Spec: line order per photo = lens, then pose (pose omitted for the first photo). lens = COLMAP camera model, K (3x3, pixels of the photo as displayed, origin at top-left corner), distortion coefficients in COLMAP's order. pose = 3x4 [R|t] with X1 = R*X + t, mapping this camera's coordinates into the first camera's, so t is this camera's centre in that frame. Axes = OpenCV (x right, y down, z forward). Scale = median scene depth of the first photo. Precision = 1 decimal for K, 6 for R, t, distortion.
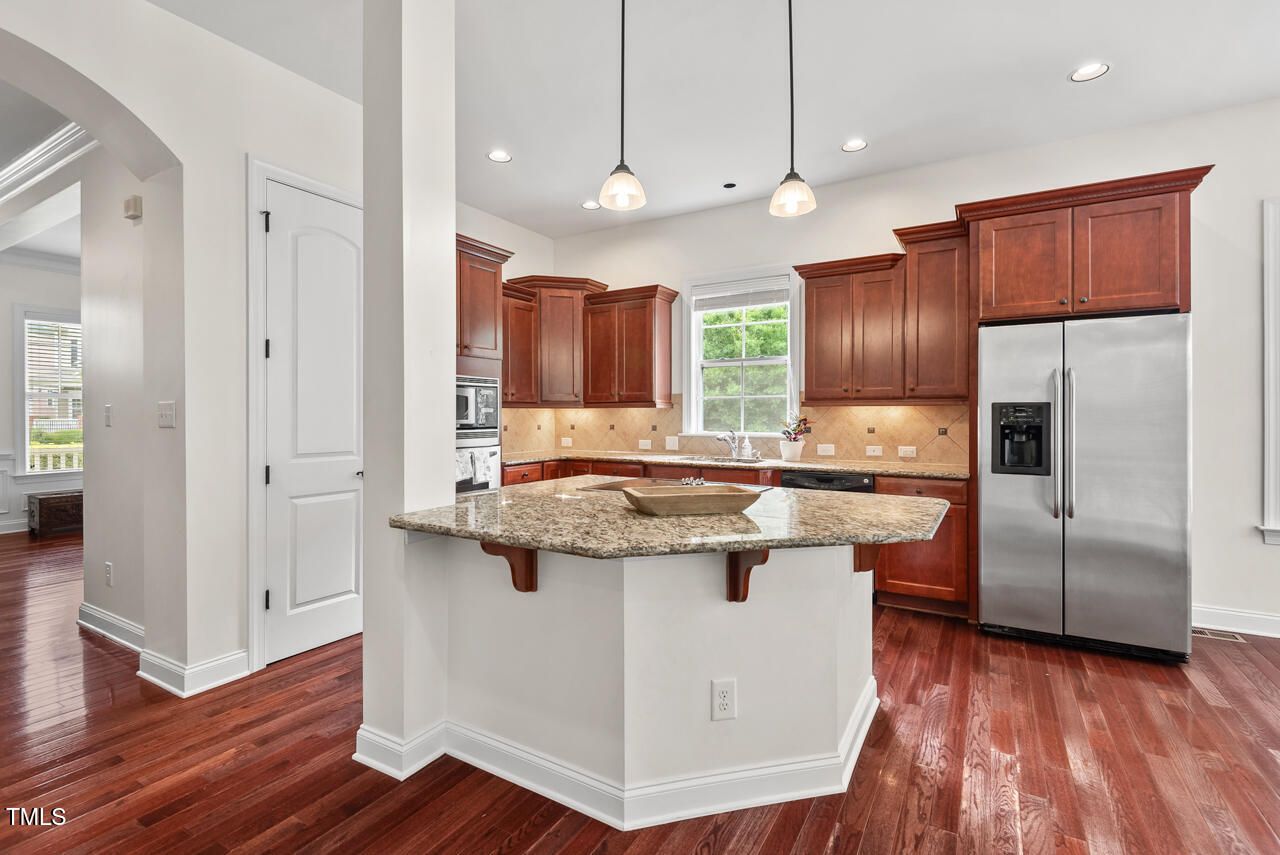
lens RADIAL K [[582.7, 0, 642.6], [0, 582.7, 412.7], [0, 0, 1]] dist [0.026787, -0.015999]
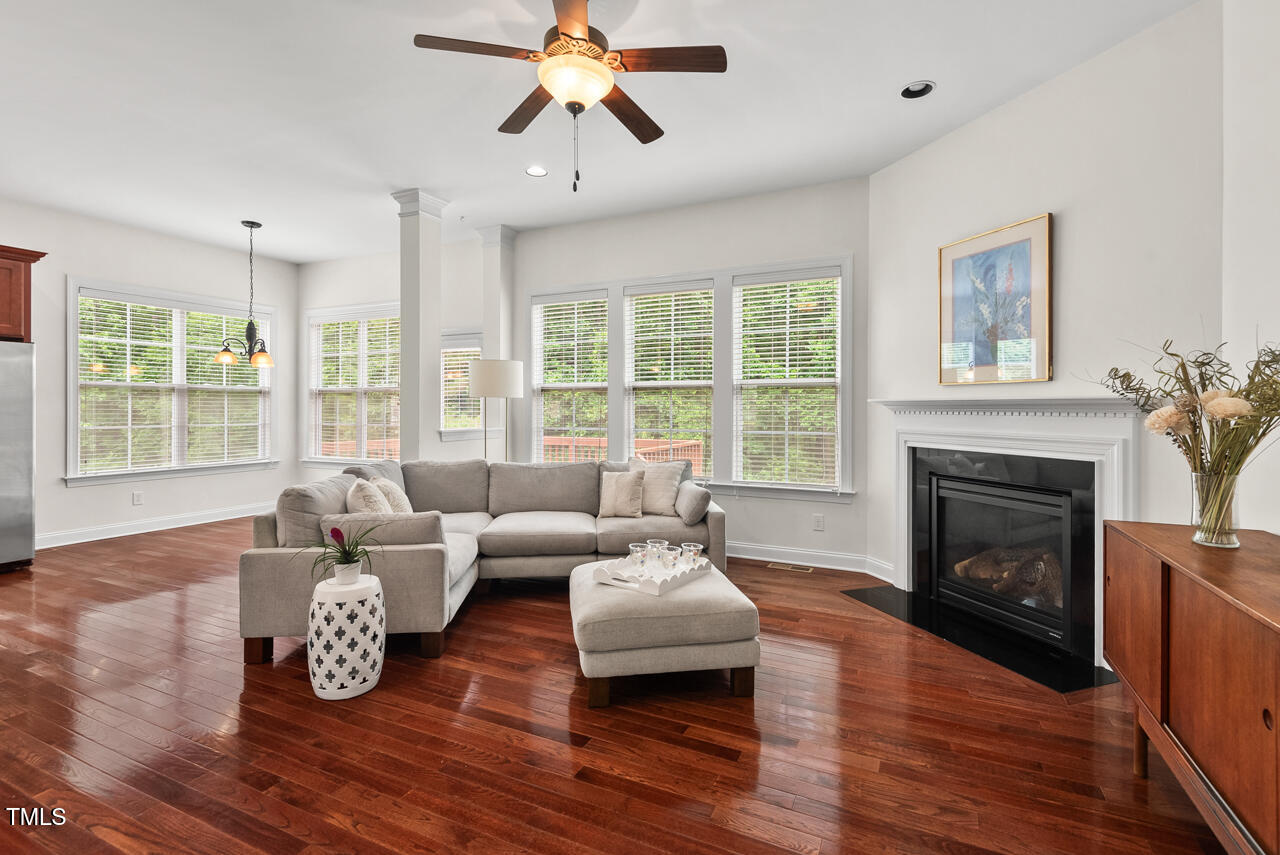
lens RADIAL K [[582.7, 0, 640.7], [0, 582.7, 412.6], [0, 0, 1]] dist [0.026787, -0.015999]
pose [[-0.091925, -0.005707, 0.995750, -0.522667], [-0.001738, 0.999983, 0.005571, 0.003034], [-0.995764, -0.001218, -0.091933, -0.314616]]
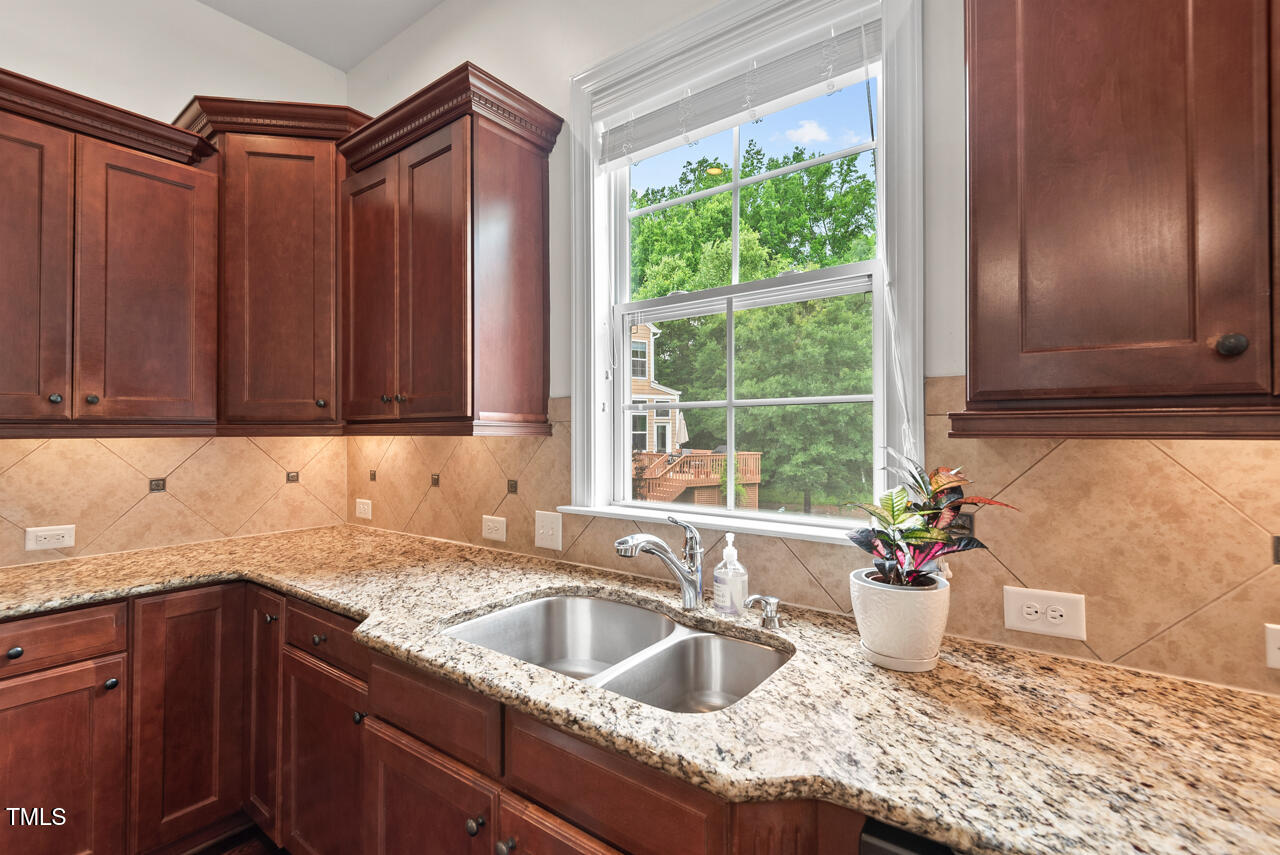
lens RADIAL K [[582.7, 0, 642.3], [0, 582.7, 424.4], [0, 0, 1]] dist [0.026787, -0.015999]
pose [[0.994319, -0.002674, -0.106403, 0.177138], [0.001583, 0.999945, -0.010336, -0.013359], [0.106425, 0.010109, 0.994269, 0.756163]]
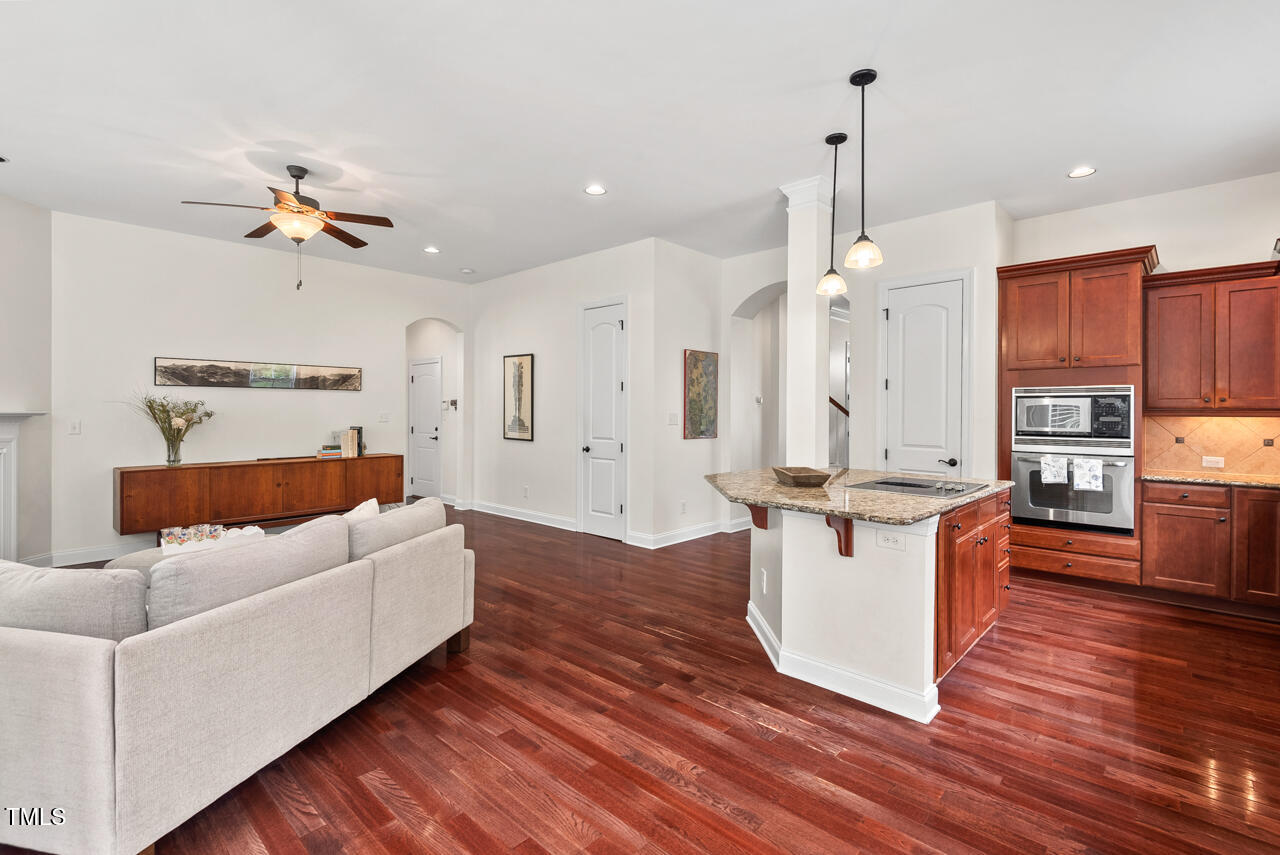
lens RADIAL K [[582.7, 0, 645.5], [0, 582.7, 411.3], [0, 0, 1]] dist [0.026787, -0.015999]
pose [[-0.206131, -0.000017, -0.978524, 0.840364], [-0.002526, 0.999997, 0.000514, -0.015756], [0.978521, 0.002577, -0.206130, 0.428581]]
